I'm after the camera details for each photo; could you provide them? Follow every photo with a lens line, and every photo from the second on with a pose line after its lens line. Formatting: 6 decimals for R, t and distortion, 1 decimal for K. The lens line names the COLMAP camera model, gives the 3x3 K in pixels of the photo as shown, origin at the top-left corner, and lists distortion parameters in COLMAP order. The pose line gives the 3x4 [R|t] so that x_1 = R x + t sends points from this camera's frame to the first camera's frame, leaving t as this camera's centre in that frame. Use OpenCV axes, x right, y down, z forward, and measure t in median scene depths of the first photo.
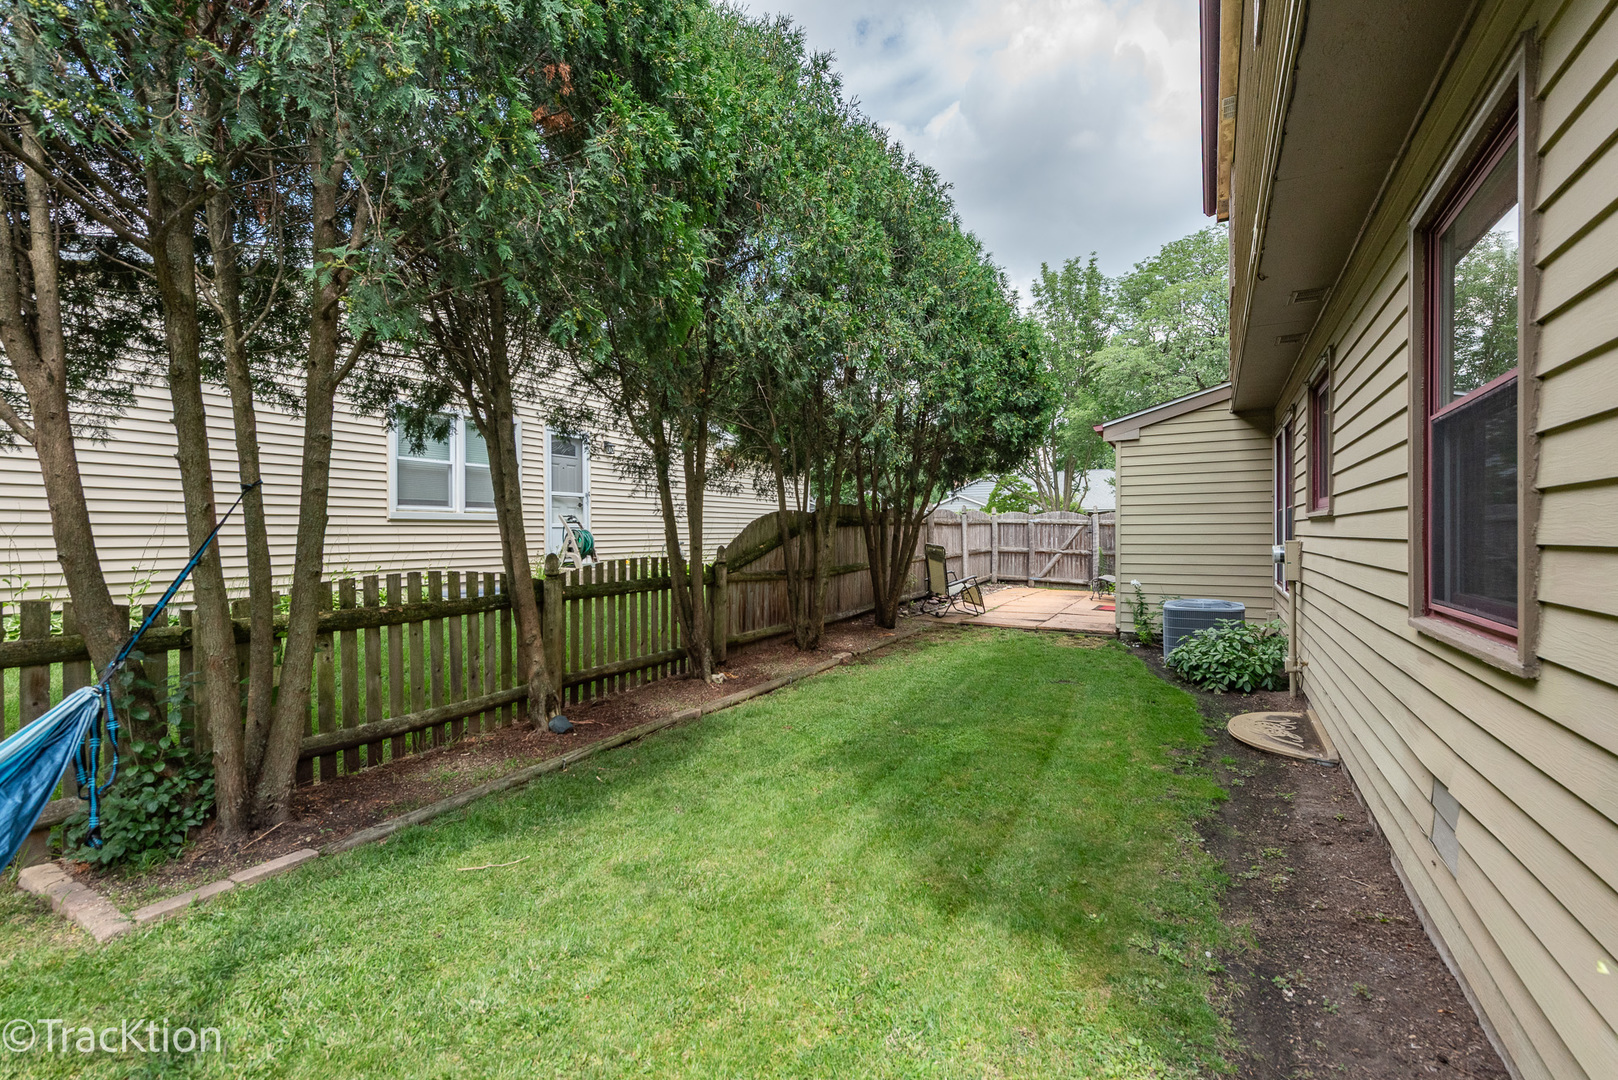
lens RADIAL K [[728.5, 0, 810.1], [0, 728.5, 537.3], [0, 0, 1]] dist [0.001068, 0.000074]
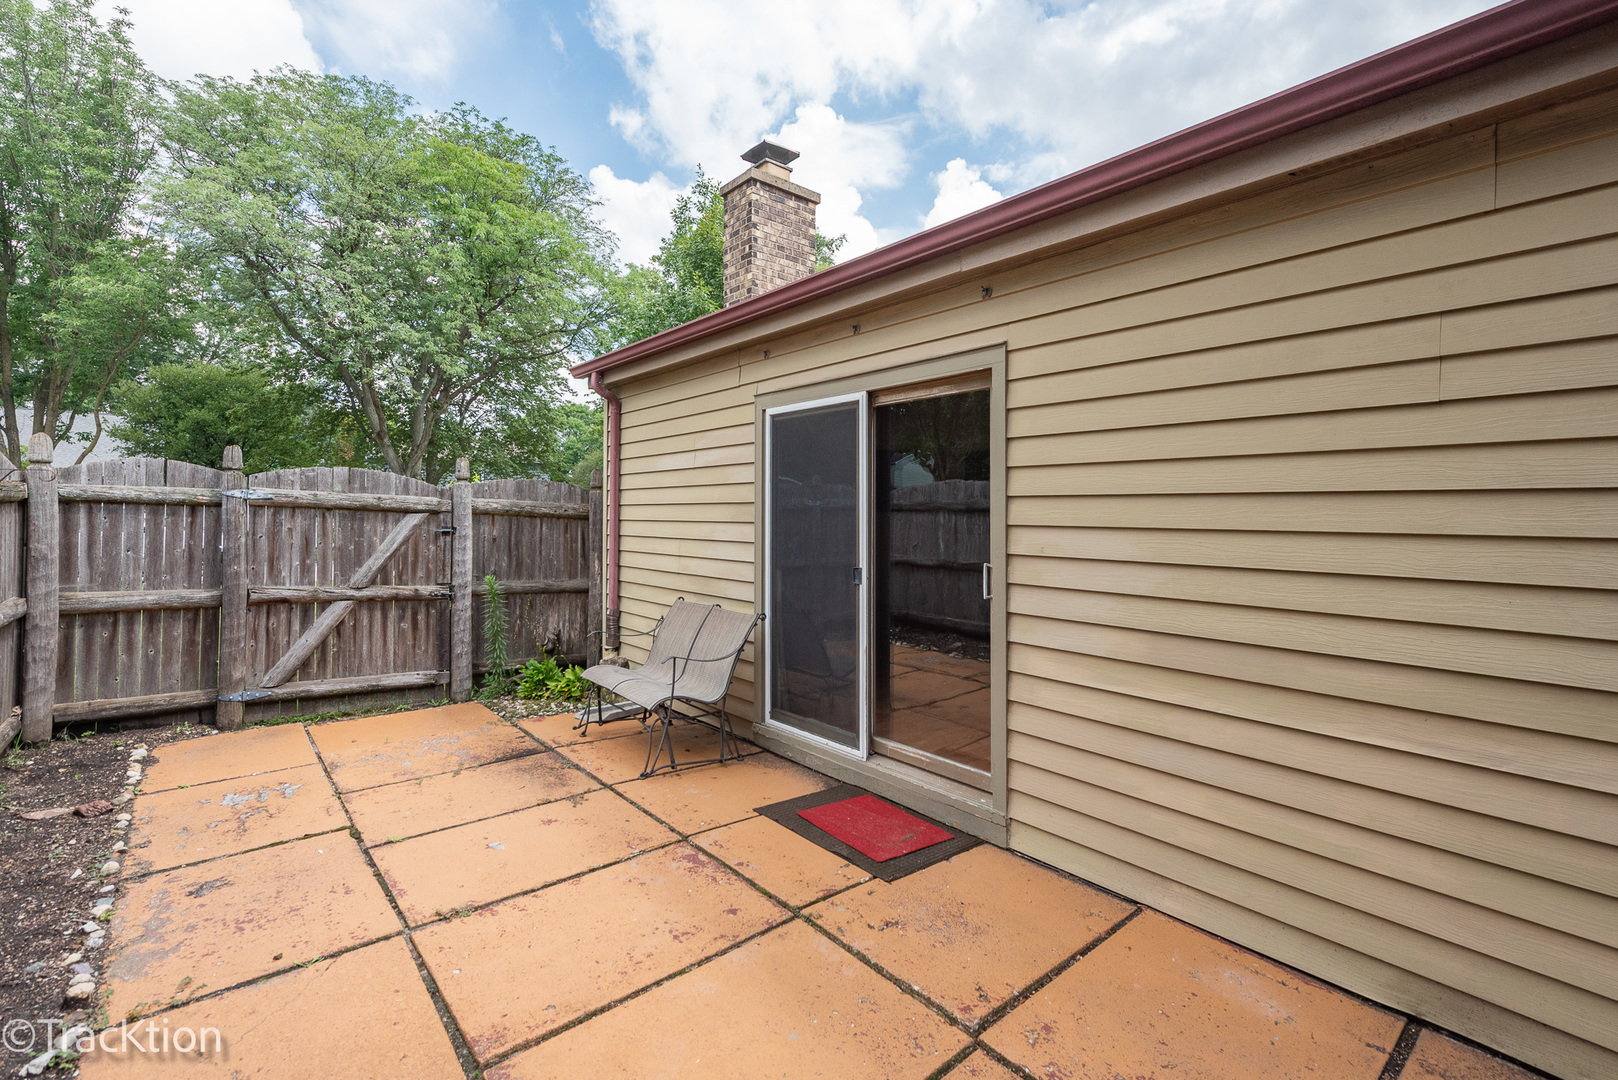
lens RADIAL K [[728.5, 0, 812.0], [0, 728.5, 531.1], [0, 0, 1]] dist [0.001068, 0.000074]
pose [[0.351256, -0.015317, 0.936154, 0.118363], [0.004734, 0.999882, 0.014583, -0.011642], [-0.936267, -0.000690, 0.351288, 0.692287]]
